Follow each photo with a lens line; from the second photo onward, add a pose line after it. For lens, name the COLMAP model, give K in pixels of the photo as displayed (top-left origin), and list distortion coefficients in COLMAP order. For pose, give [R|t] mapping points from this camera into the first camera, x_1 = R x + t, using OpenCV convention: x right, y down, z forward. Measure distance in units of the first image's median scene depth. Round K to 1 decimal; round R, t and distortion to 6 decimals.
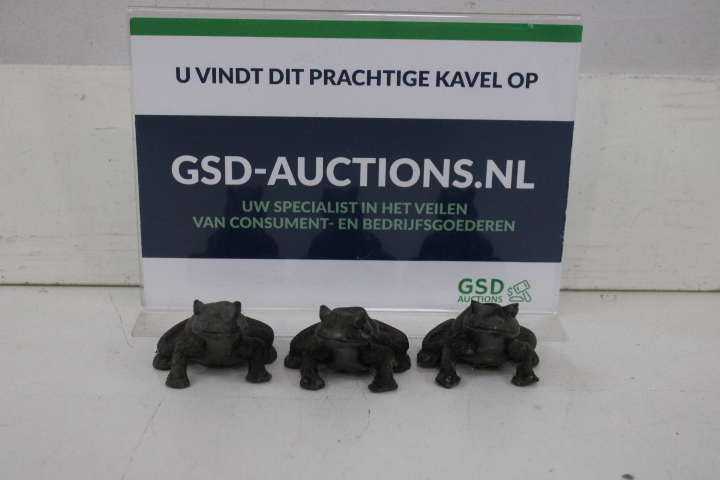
lens RADIAL K [[1089.5, 0, 359.3], [0, 1089.5, 217.1], [0, 0, 1]] dist [-0.031784, -0.008907]
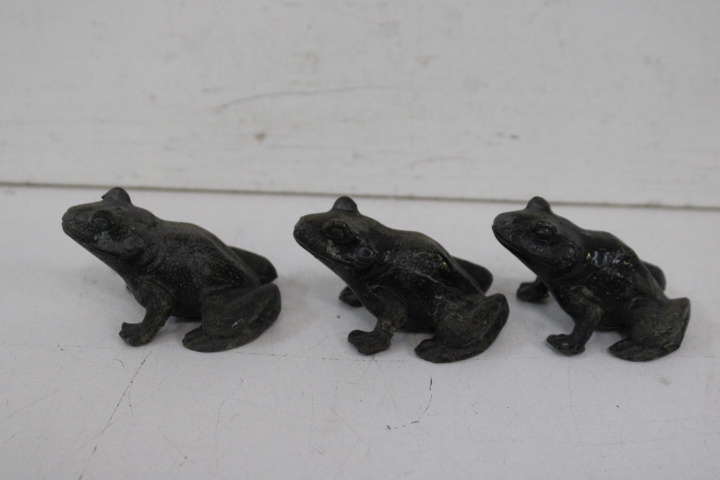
lens RADIAL K [[1102.3, 0, 360.0], [0, 1102.3, 240.0], [0, 0, 1]] dist [-0.021225, -0.000774]
pose [[0.998877, 0.028250, -0.038032, -0.012284], [-0.023057, 0.991159, 0.130662, -0.008029], [0.041386, -0.129638, 0.990697, 0.275228]]
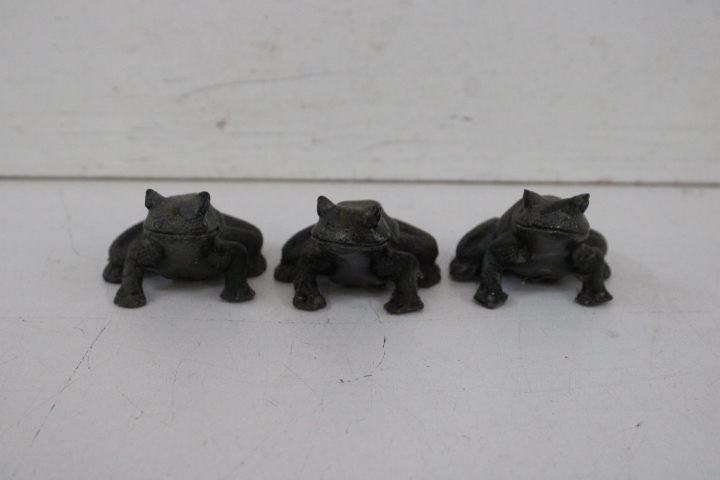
lens RADIAL K [[1089.5, 0, 359.3], [0, 1089.5, 217.1], [0, 0, 1]] dist [-0.031784, -0.008907]
pose [[0.999683, 0.000476, -0.025172, 0.010016], [0.001469, 0.997014, 0.077211, 0.036960], [0.025133, -0.077223, 0.996697, 0.258705]]
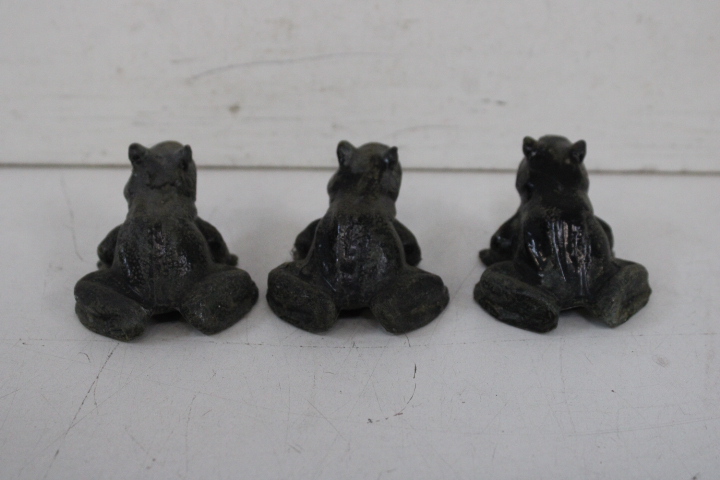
lens RADIAL K [[1102.3, 0, 360.0], [0, 1102.3, 240.0], [0, 0, 1]] dist [-0.021225, -0.000774]
pose [[0.999421, 0.005932, -0.033511, -0.002677], [-0.000245, 0.985921, 0.167213, -0.015212], [0.034031, -0.167108, 0.985351, 0.319167]]
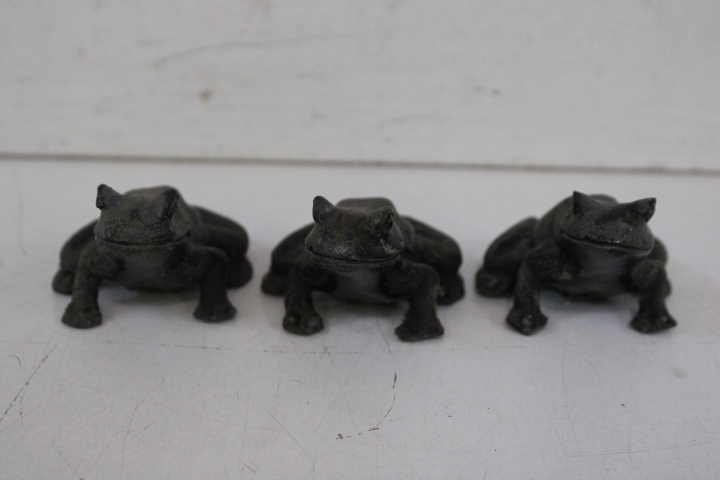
lens RADIAL K [[1081.2, 0, 367.8], [0, 1081.2, 226.6], [0, 0, 1]] dist [-0.037020, 0.087266]
pose [[0.999523, 0.015542, -0.026674, 0.008210], [-0.011983, 0.991605, 0.128749, 0.021308], [0.028451, -0.128368, 0.991318, 0.410924]]
